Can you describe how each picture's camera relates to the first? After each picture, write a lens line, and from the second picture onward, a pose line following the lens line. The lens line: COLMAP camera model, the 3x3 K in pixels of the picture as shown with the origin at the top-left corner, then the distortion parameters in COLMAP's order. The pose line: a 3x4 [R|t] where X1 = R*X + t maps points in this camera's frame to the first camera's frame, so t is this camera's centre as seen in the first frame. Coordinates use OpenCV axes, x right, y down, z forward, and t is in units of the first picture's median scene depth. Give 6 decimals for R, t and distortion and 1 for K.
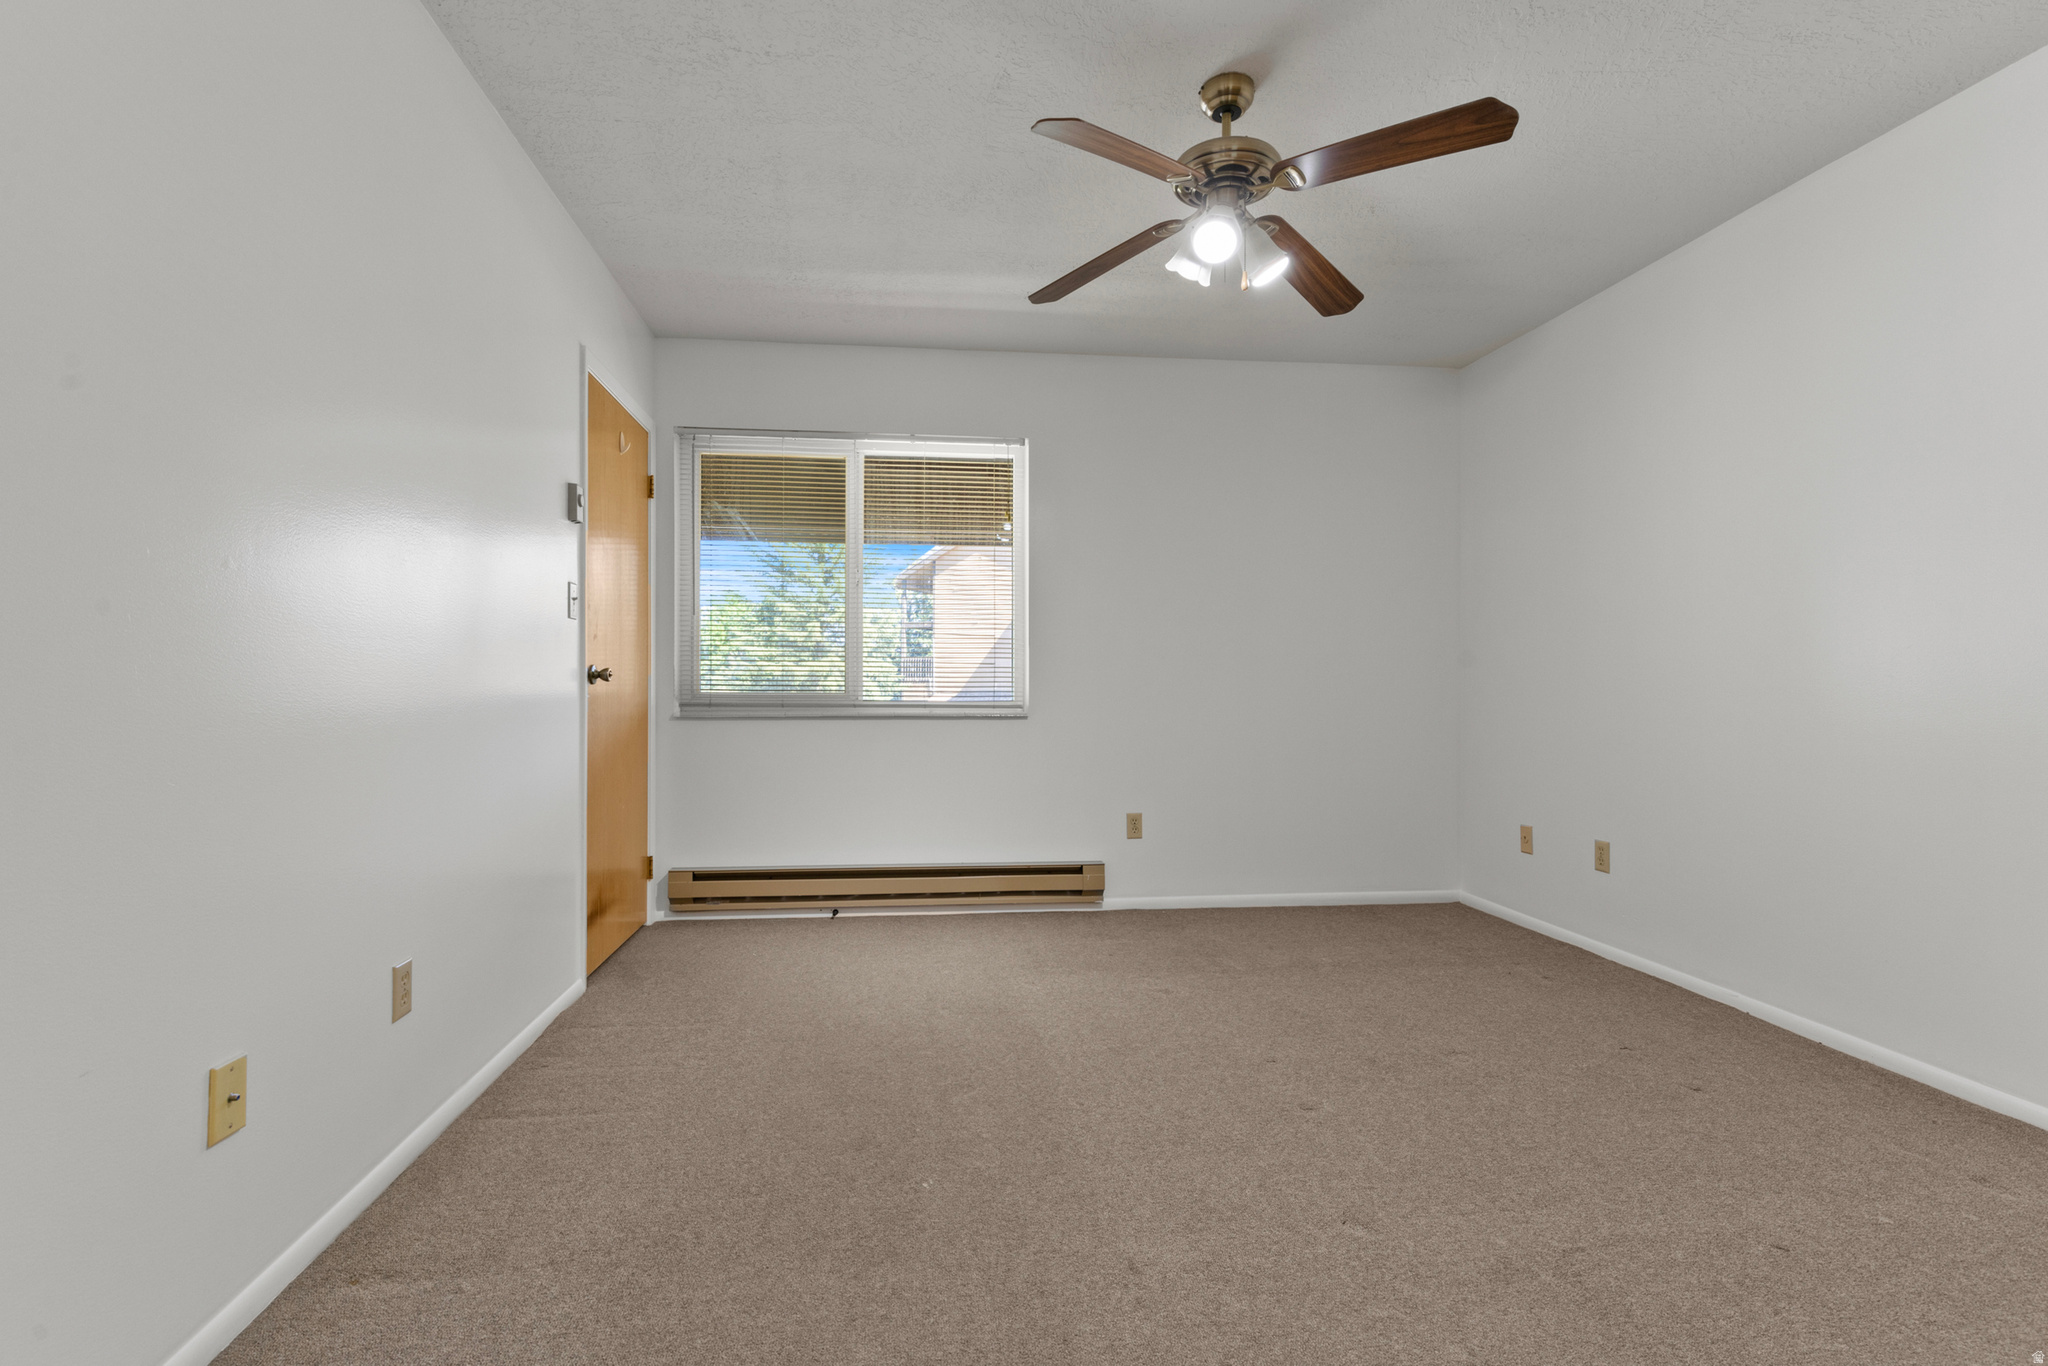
lens RADIAL K [[911.1, 0, 1002.3], [0, 911.1, 664.6], [0, 0, 1]] dist [0.002613, 0.000434]
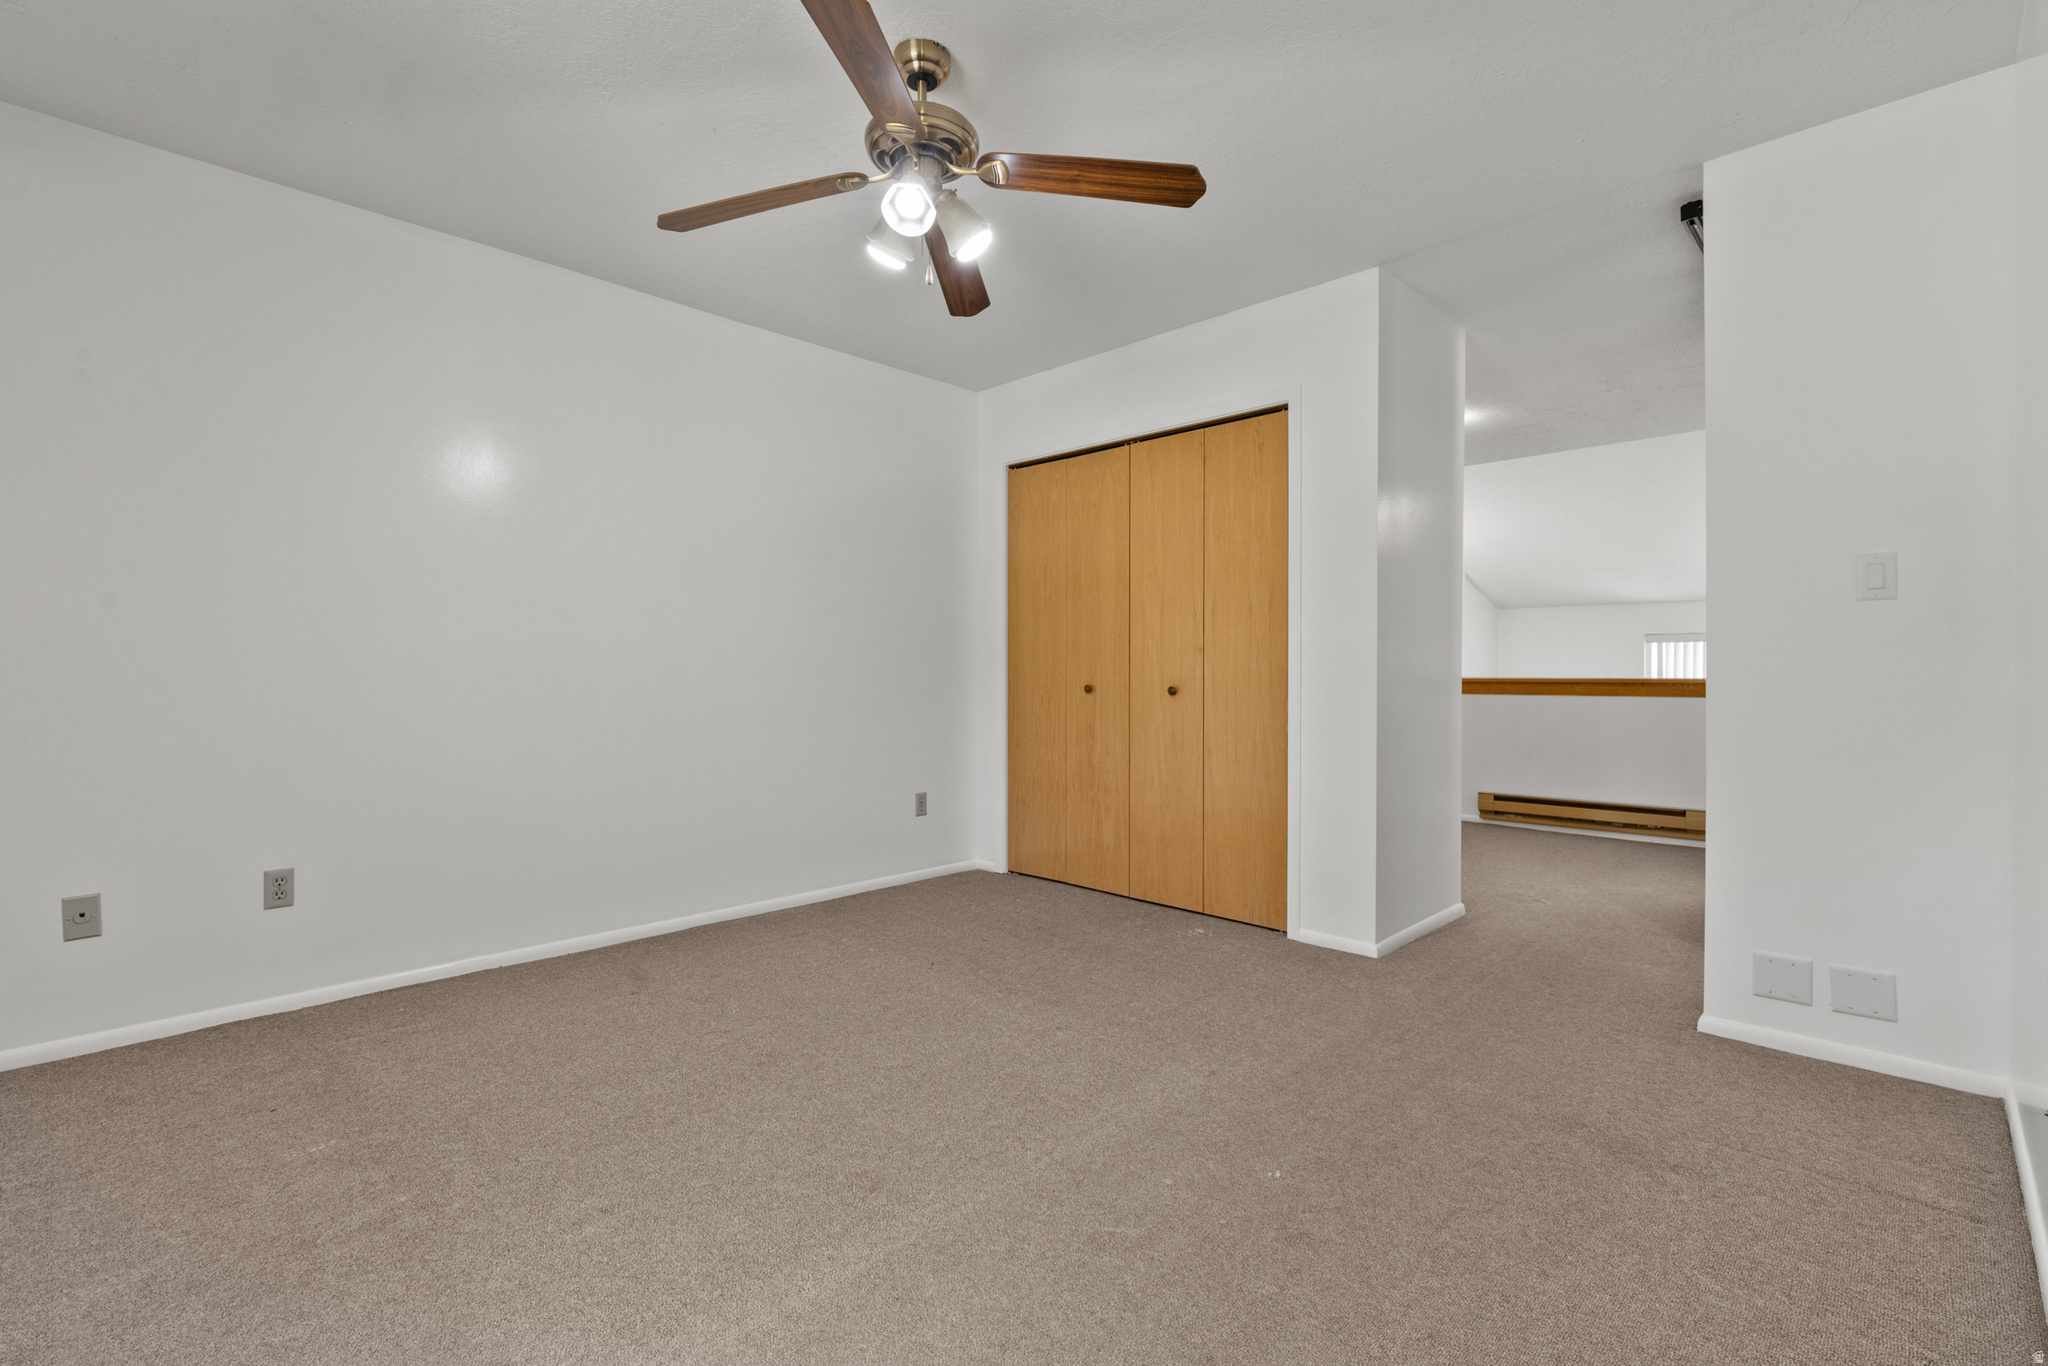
lens RADIAL K [[911.1, 0, 1002.3], [0, 911.1, 664.6], [0, 0, 1]] dist [0.002613, 0.000434]
pose [[-0.618551, 0.004363, 0.785732, -0.418663], [-0.017790, 0.999650, -0.019556, 0.020288], [-0.785543, -0.026075, -0.618258, 1.143344]]
